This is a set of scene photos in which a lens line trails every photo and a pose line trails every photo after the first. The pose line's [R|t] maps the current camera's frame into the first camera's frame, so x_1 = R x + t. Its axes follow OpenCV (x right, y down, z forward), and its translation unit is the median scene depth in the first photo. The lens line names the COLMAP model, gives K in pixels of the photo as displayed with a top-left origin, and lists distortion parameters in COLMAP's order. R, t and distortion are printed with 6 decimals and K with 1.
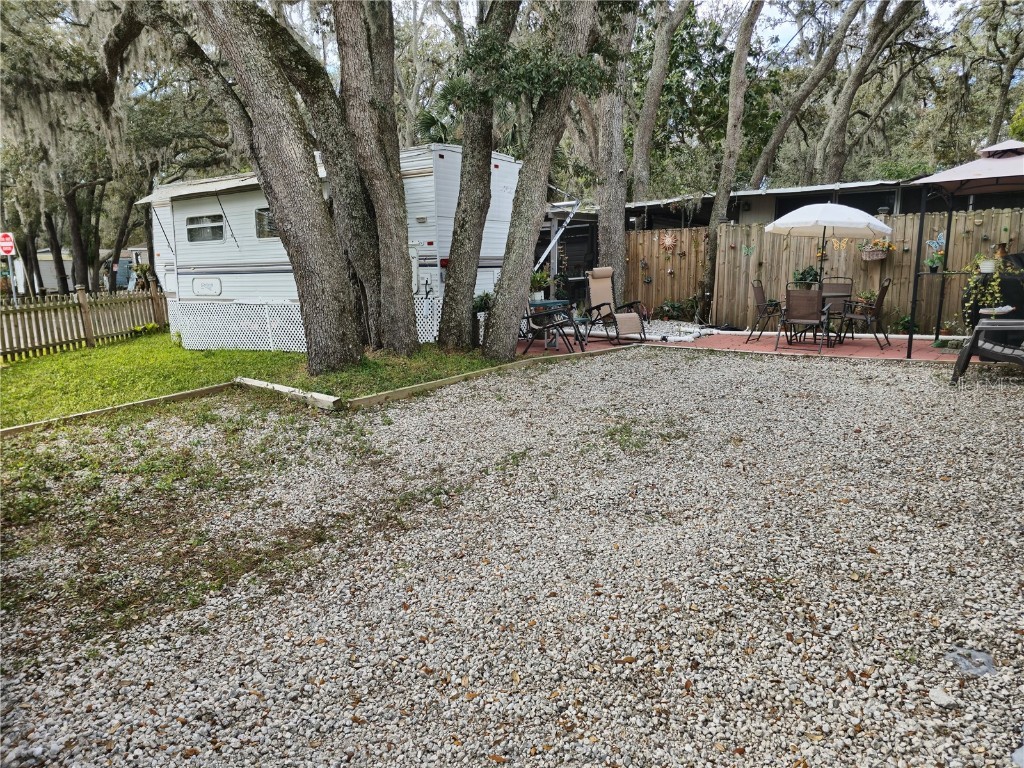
lens RADIAL K [[680.8, 0, 511.6], [0, 680.8, 385.9], [0, 0, 1]] dist [0.060730, -0.037185]
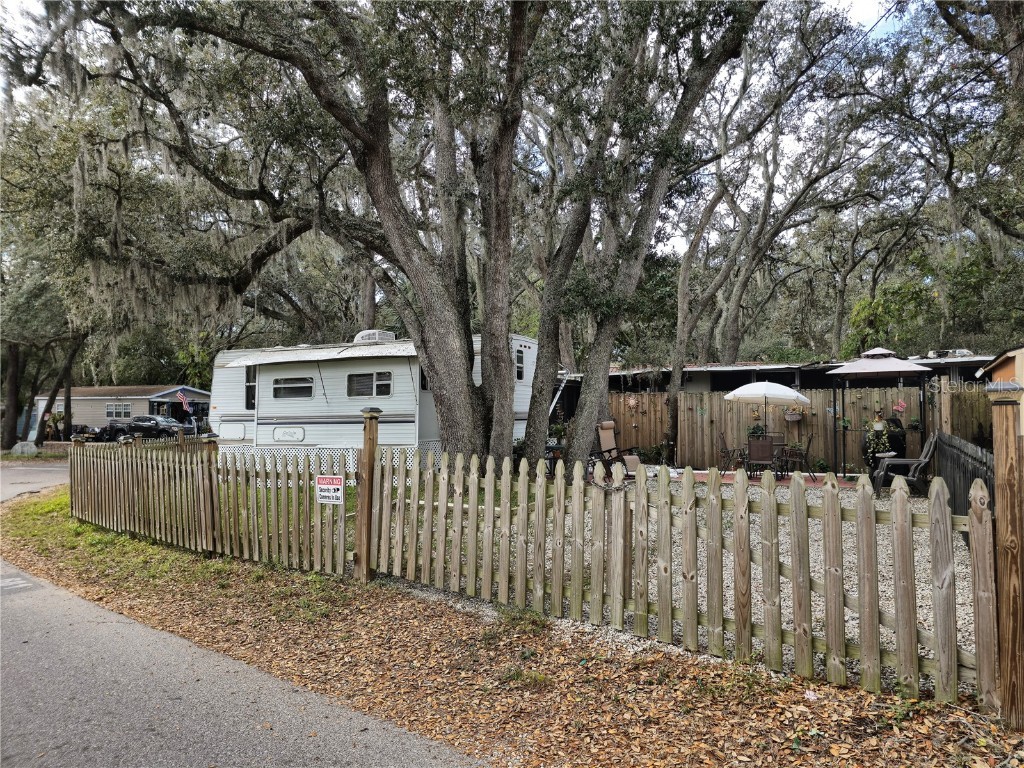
lens RADIAL K [[680.8, 0, 511.3], [0, 680.8, 386.7], [0, 0, 1]] dist [0.060730, -0.037185]
pose [[0.986597, 0.020744, 0.161852, -0.248630], [0.015211, 0.975876, -0.217795, 0.043359], [-0.162465, 0.217338, 0.962481, -0.245802]]
